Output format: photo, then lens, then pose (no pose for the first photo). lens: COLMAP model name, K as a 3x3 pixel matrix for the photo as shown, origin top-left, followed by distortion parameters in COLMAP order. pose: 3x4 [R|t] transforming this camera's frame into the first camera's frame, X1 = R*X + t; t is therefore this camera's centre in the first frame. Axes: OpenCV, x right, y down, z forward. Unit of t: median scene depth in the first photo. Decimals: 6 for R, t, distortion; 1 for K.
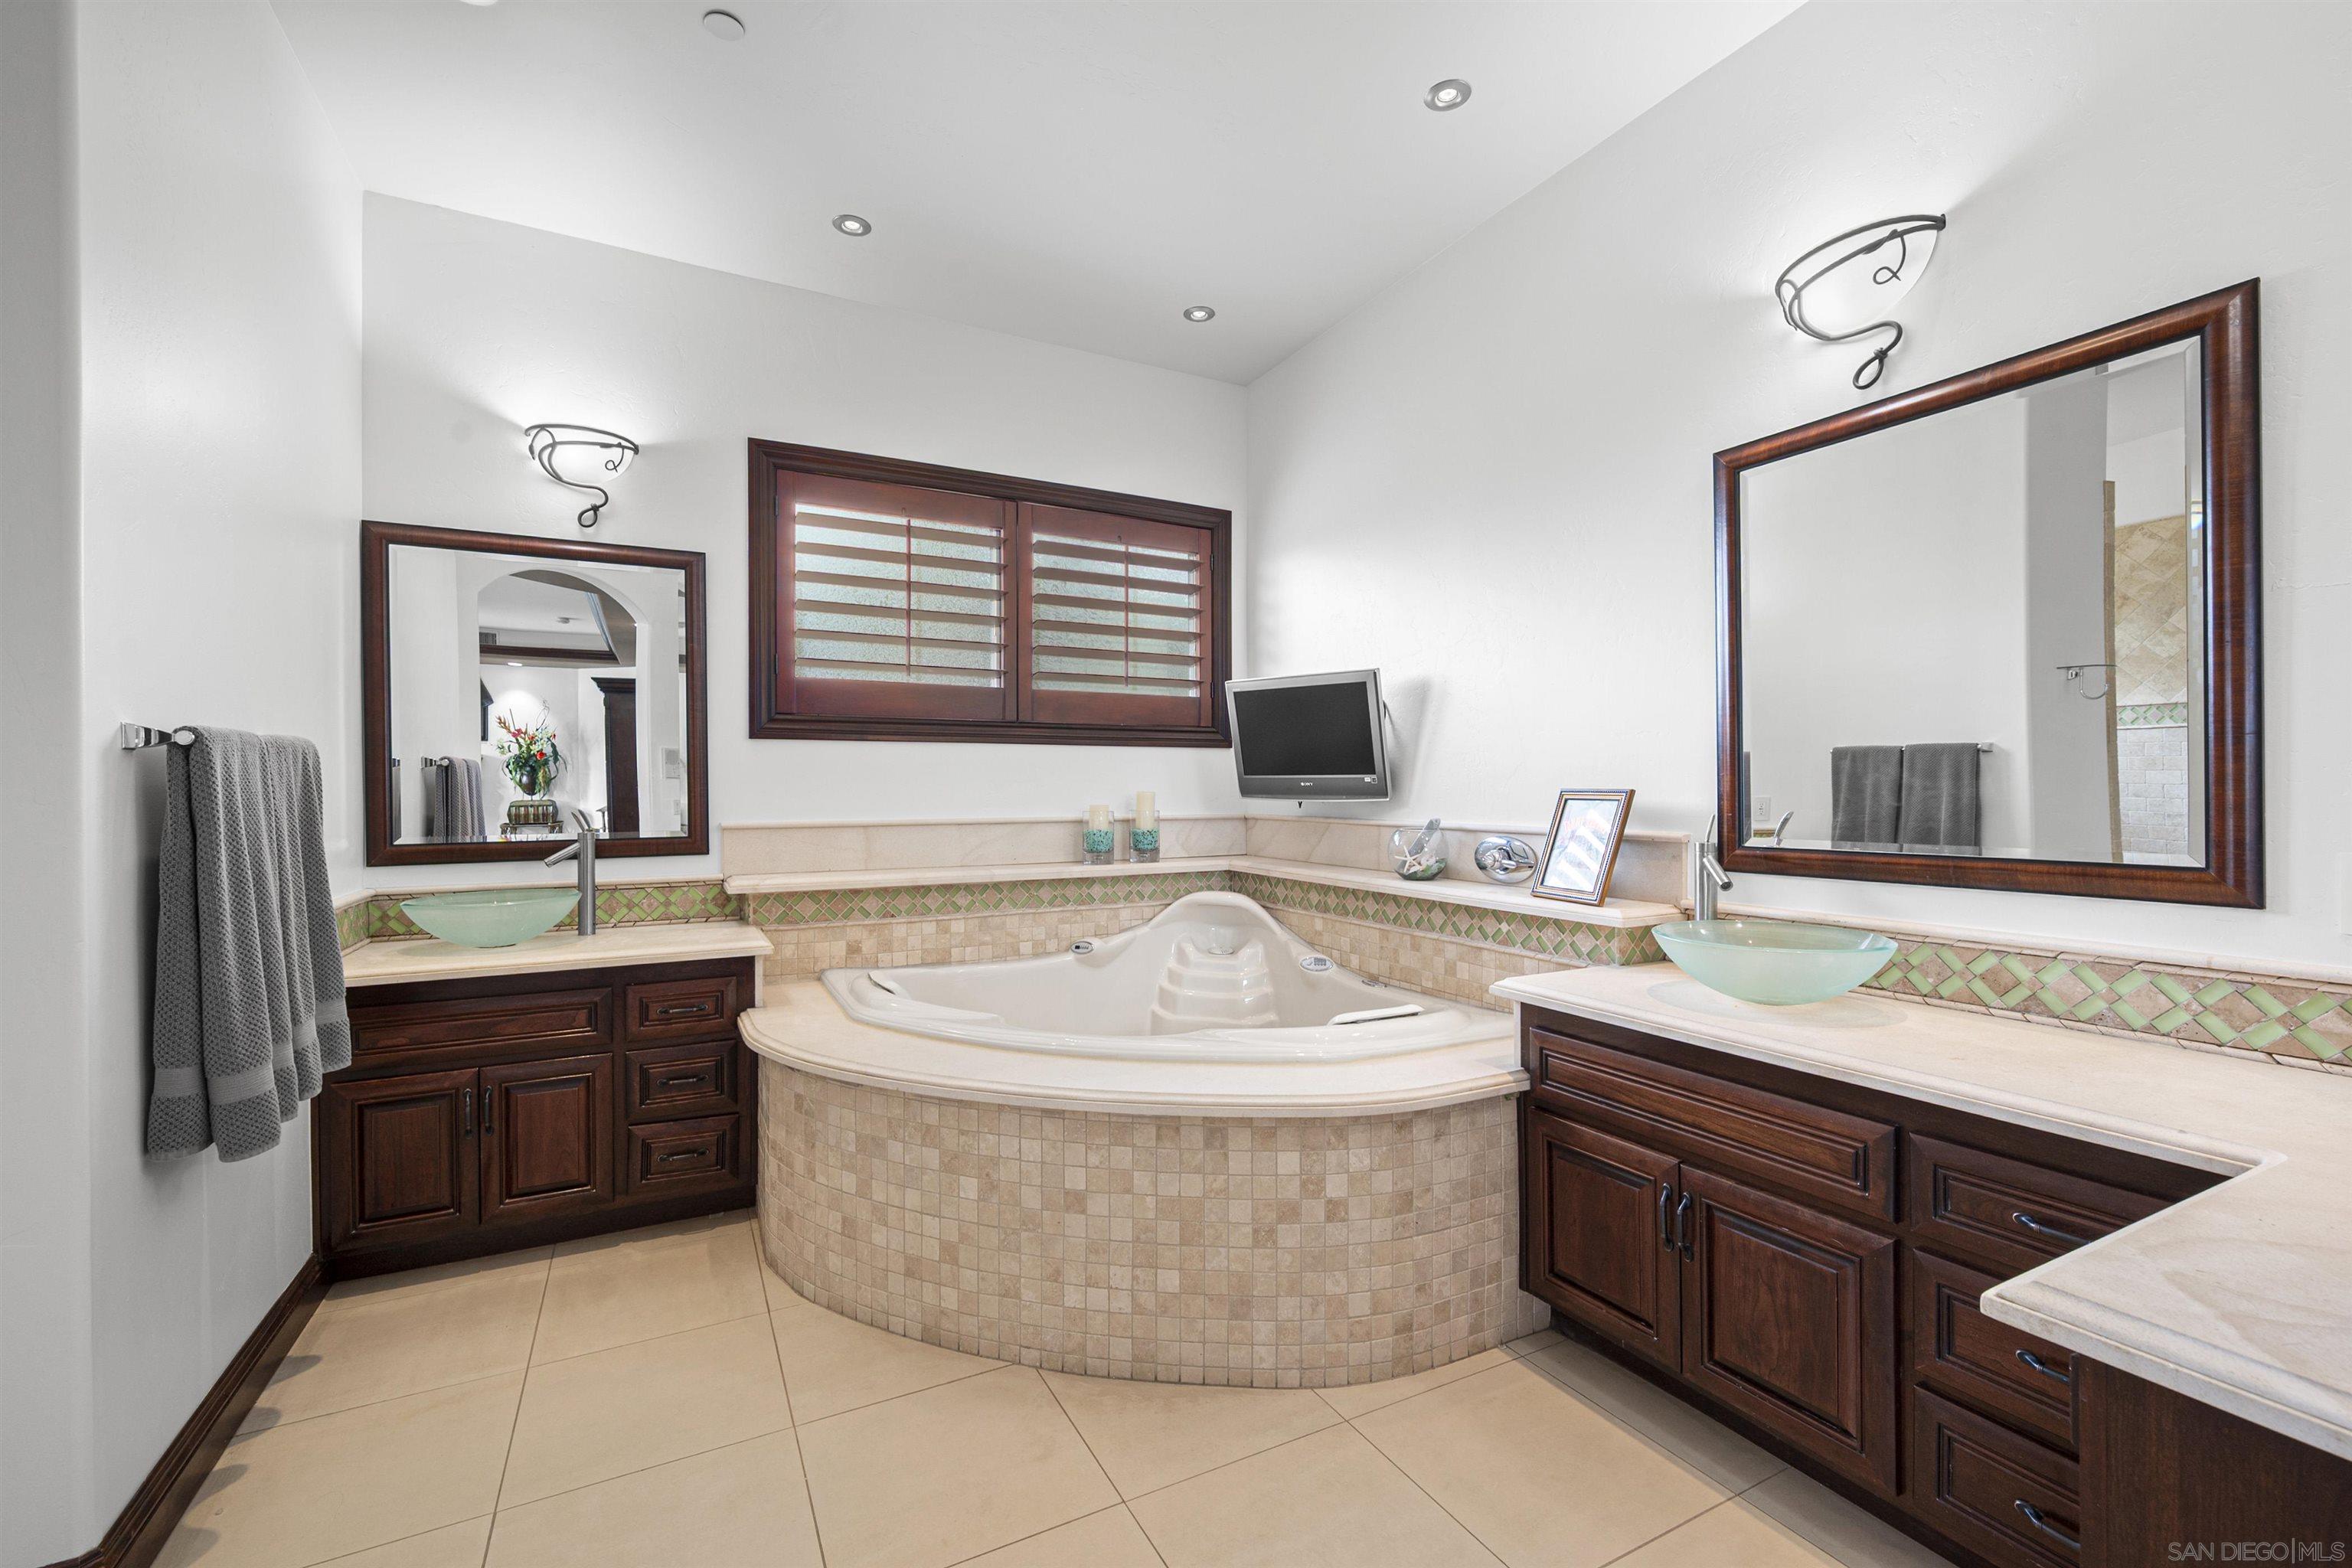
lens RADIAL K [[984.5, 0, 1180.4], [0, 984.5, 792.8], [0, 0, 1]] dist [0.000148, -0.000018]
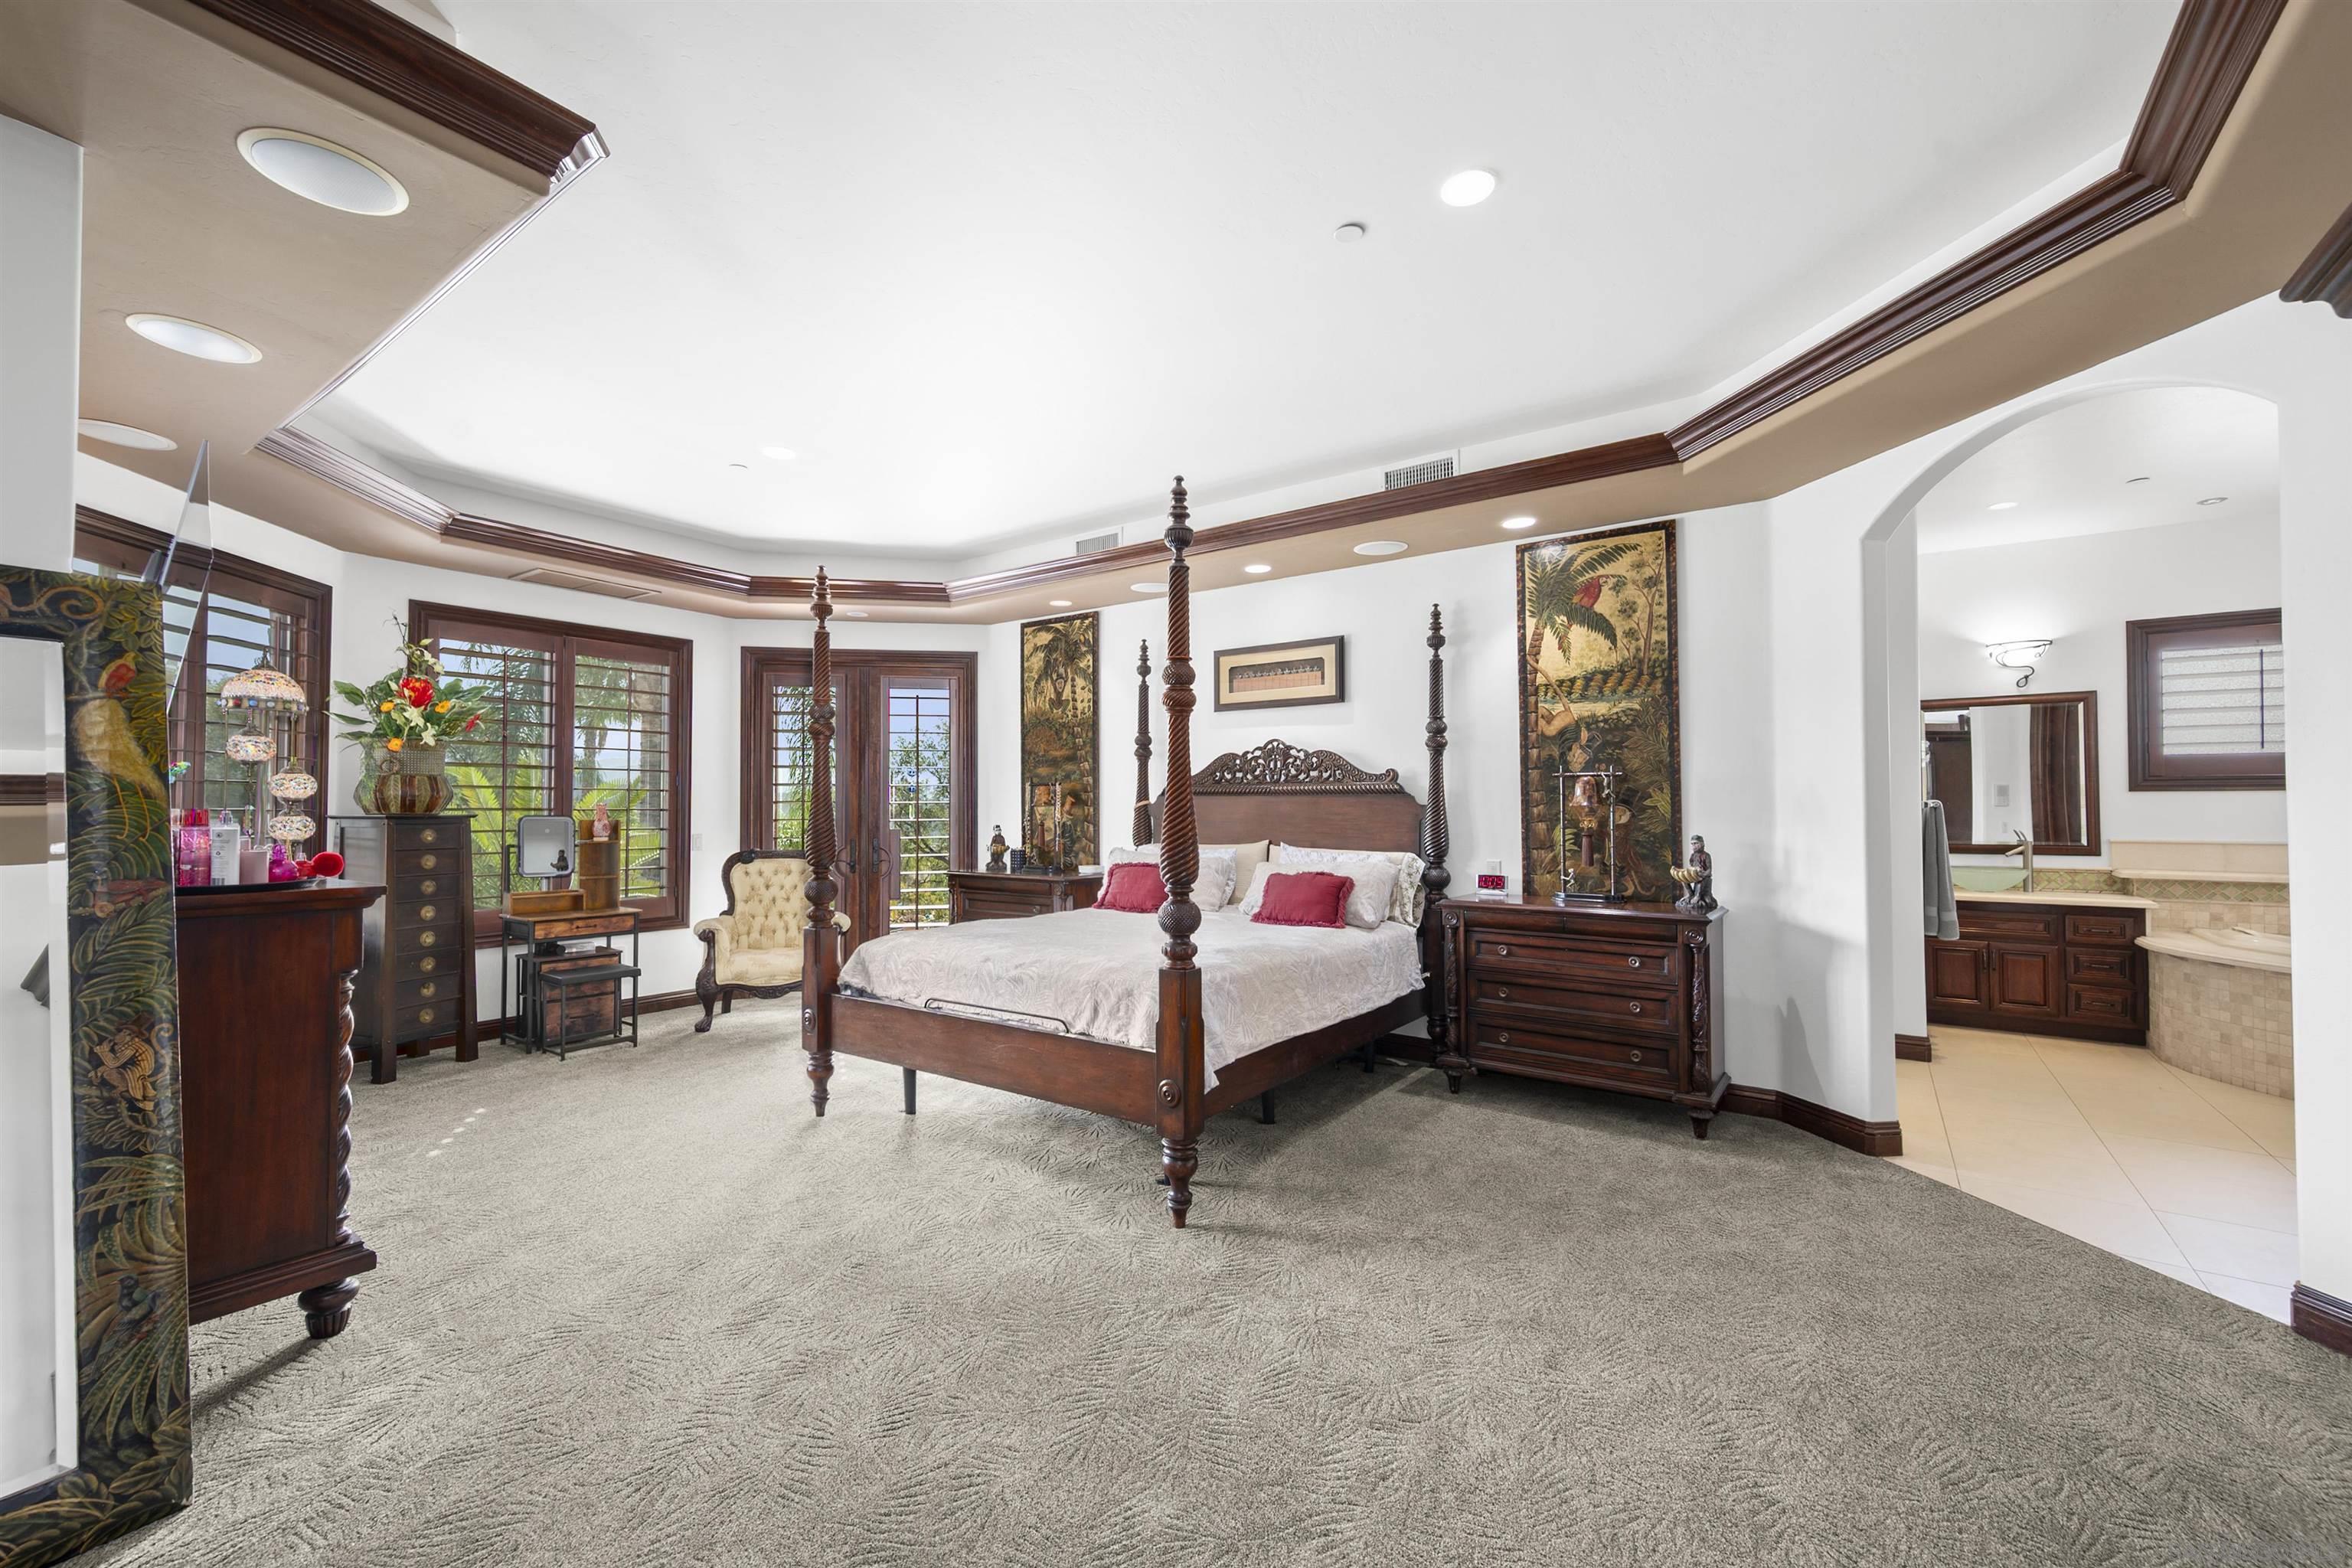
lens RADIAL K [[955.2, 0, 1176.7], [0, 955.2, 792.5], [0, 0, 1]] dist [-0.002044, 0.004092]
pose [[0.440890, -0.013581, -0.897458, 0.392337], [-0.004321, 0.999842, -0.017253, -0.018525], [0.897551, 0.011485, 0.440761, -1.450927]]
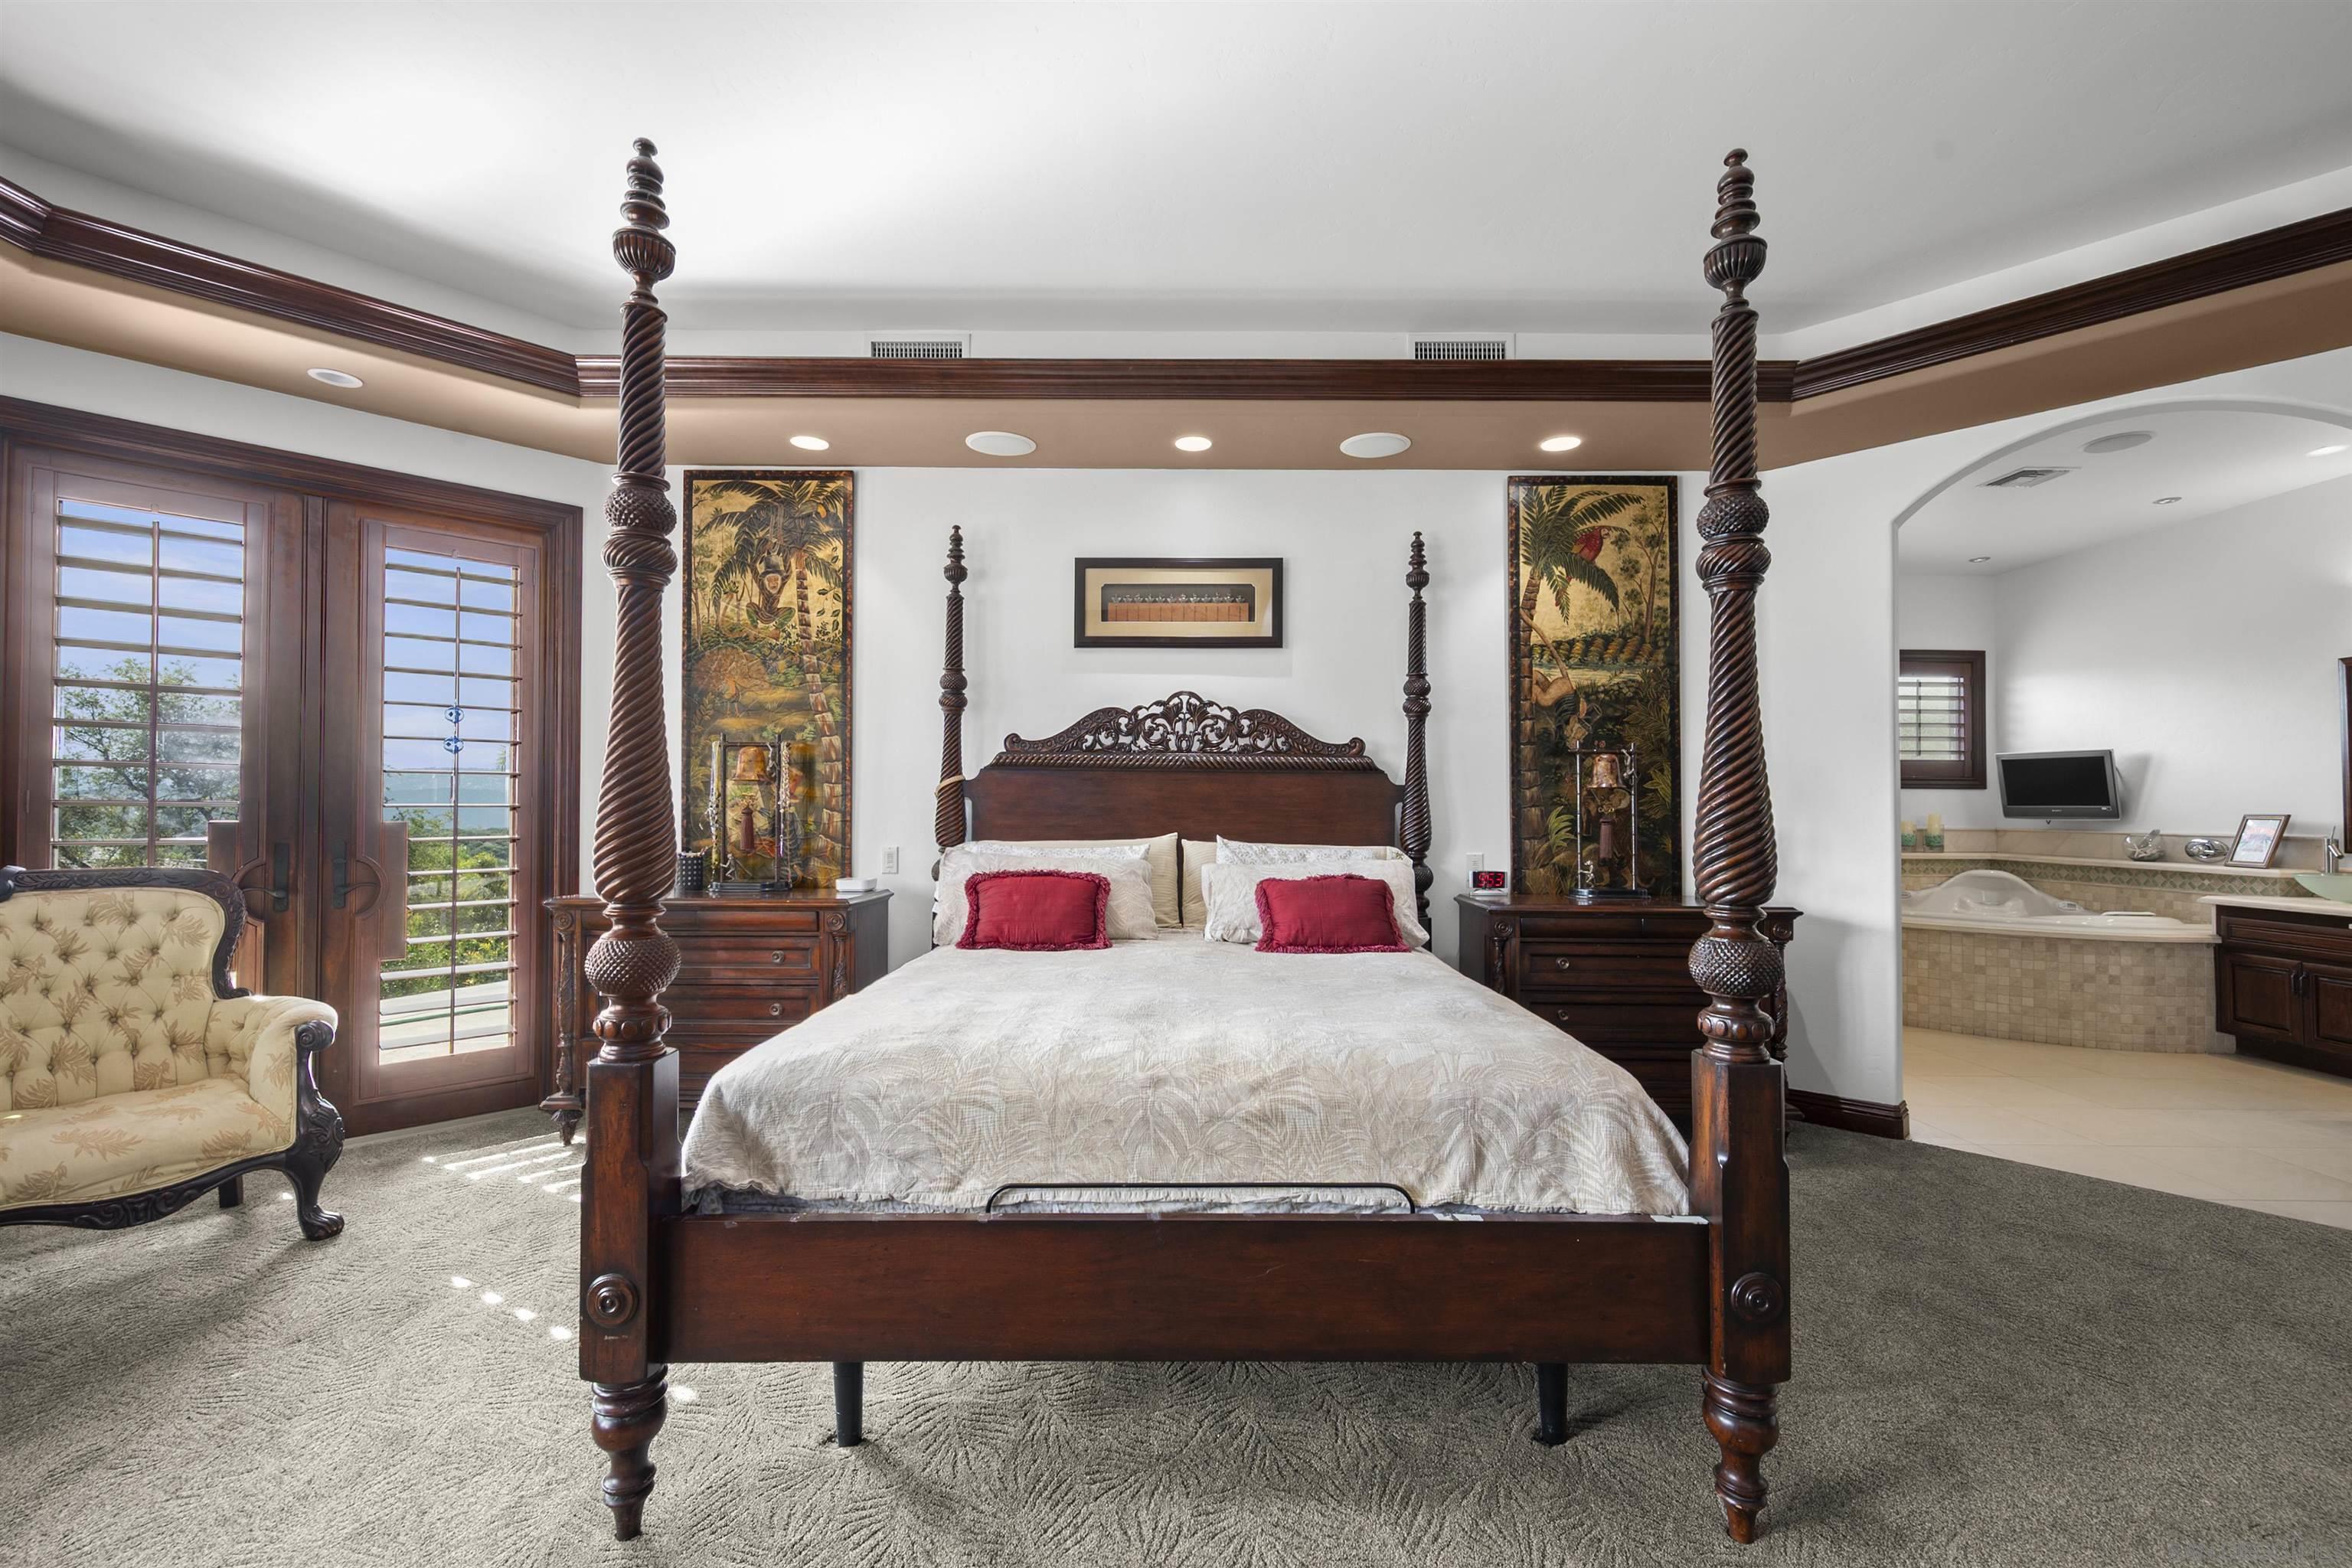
lens RADIAL K [[973.0, 0, 1186.0], [0, 973.0, 796.2], [0, 0, 1]] dist [0.003126, 0.000058]
pose [[0.880488, 0.000814, -0.474067, -0.527718], [-0.009836, 0.999815, -0.016552, 0.012277], [0.473966, 0.019236, 0.880333, -1.643551]]
